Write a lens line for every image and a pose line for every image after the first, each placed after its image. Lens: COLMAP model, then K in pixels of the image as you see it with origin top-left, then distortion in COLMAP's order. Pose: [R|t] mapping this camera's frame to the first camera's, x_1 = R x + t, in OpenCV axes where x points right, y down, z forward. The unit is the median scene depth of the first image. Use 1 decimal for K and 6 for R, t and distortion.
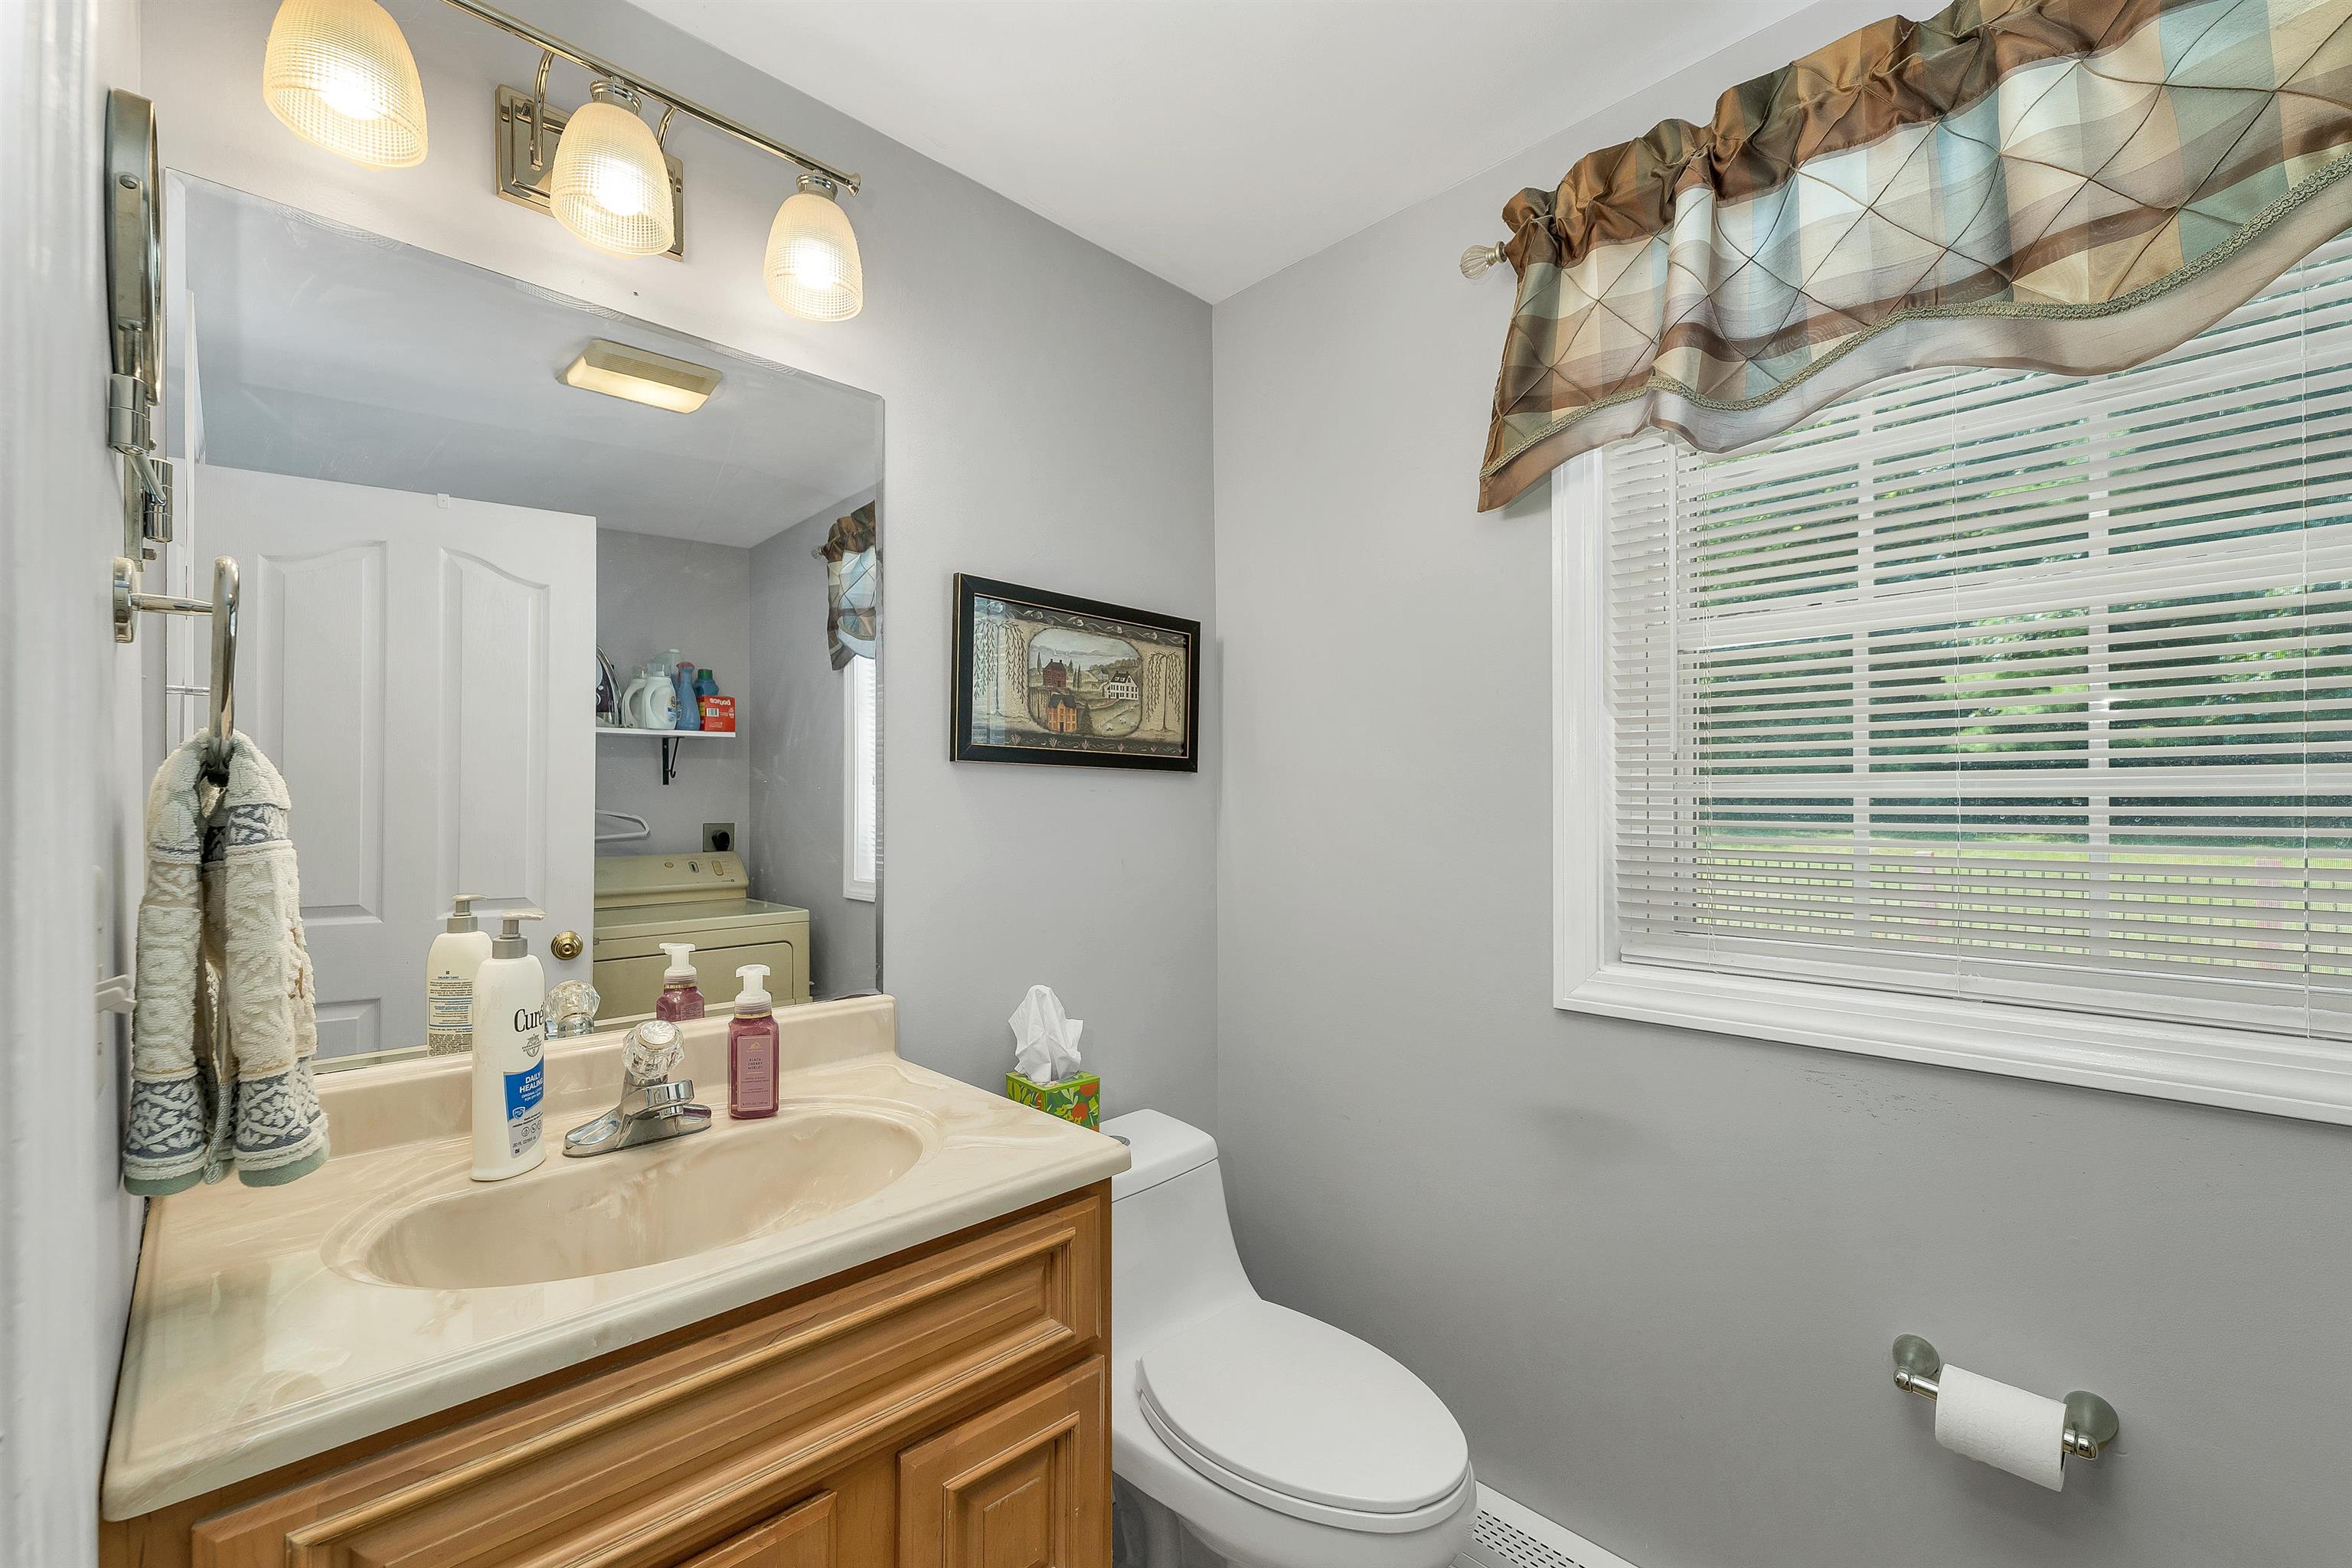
lens RADIAL K [[999.5, 0, 1170.0], [0, 999.5, 794.4], [0, 0, 1]] dist [0.000561, 0.000106]
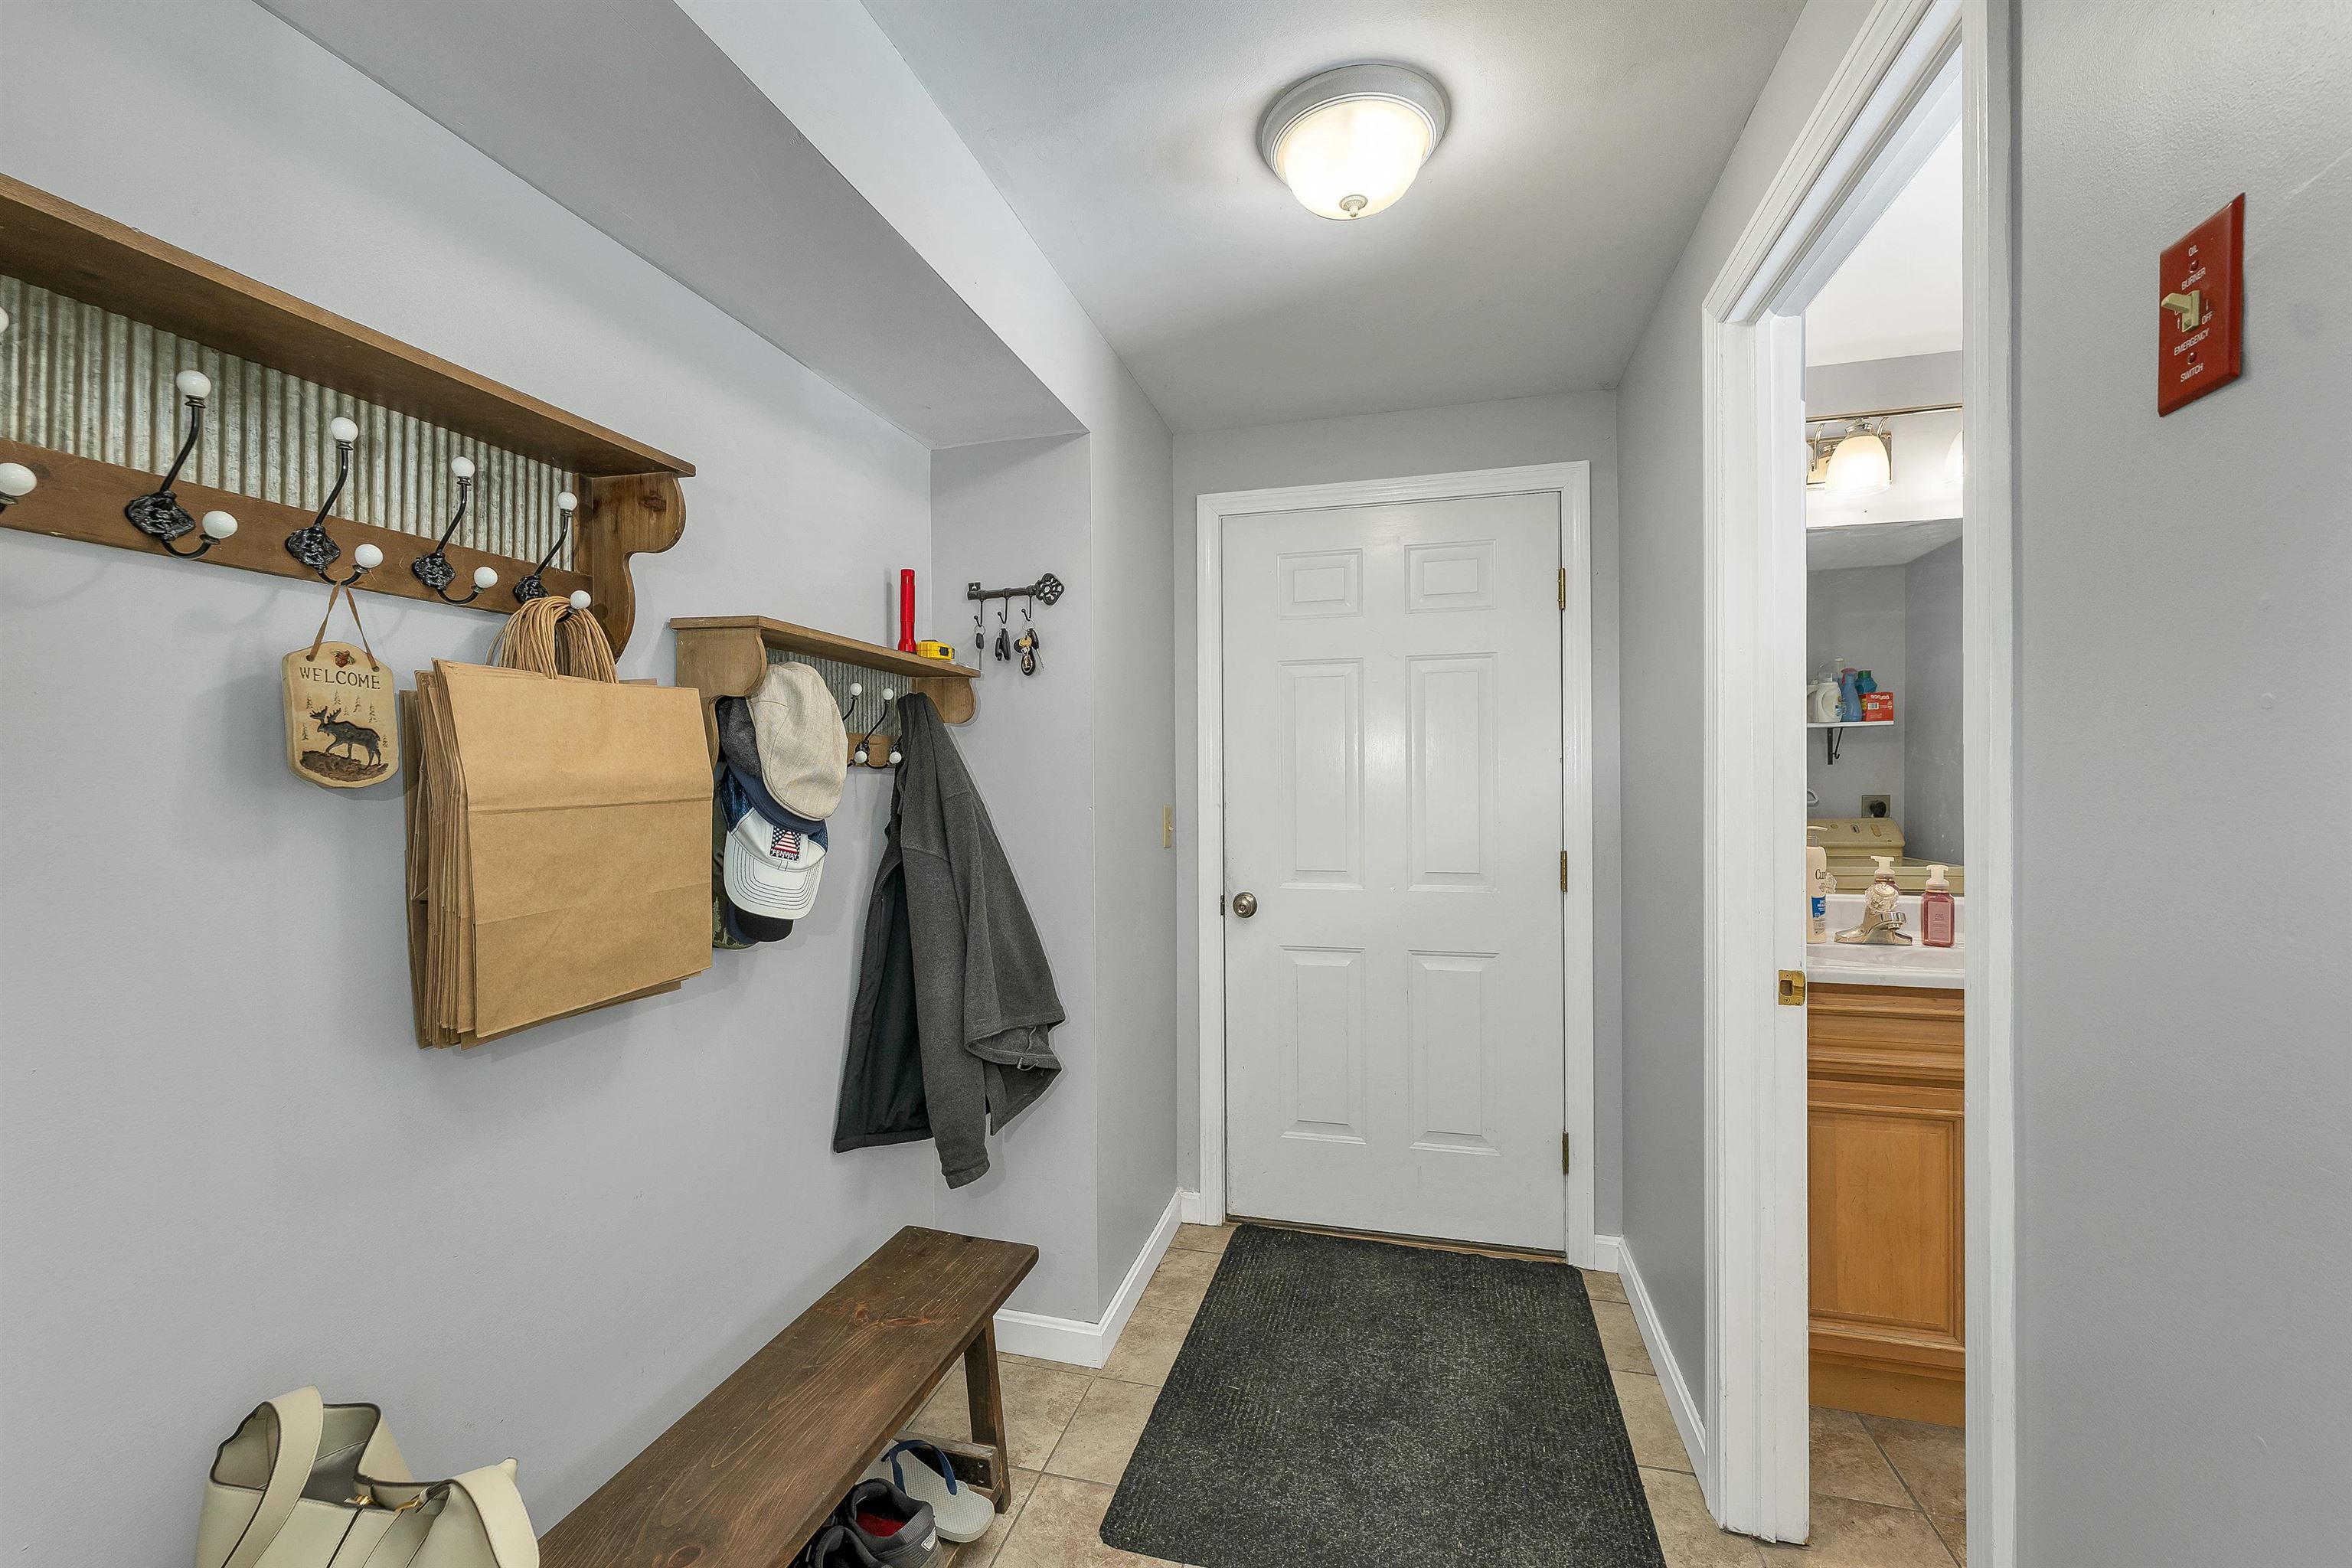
lens RADIAL K [[999.5, 0, 1159.8], [0, 999.5, 792.1], [0, 0, 1]] dist [0.000561, 0.000106]
pose [[0.525634, 0.012575, -0.850618, 0.139495], [0.004144, 0.999841, 0.017342, 0.000055], [0.850701, -0.012641, 0.525498, -0.419319]]
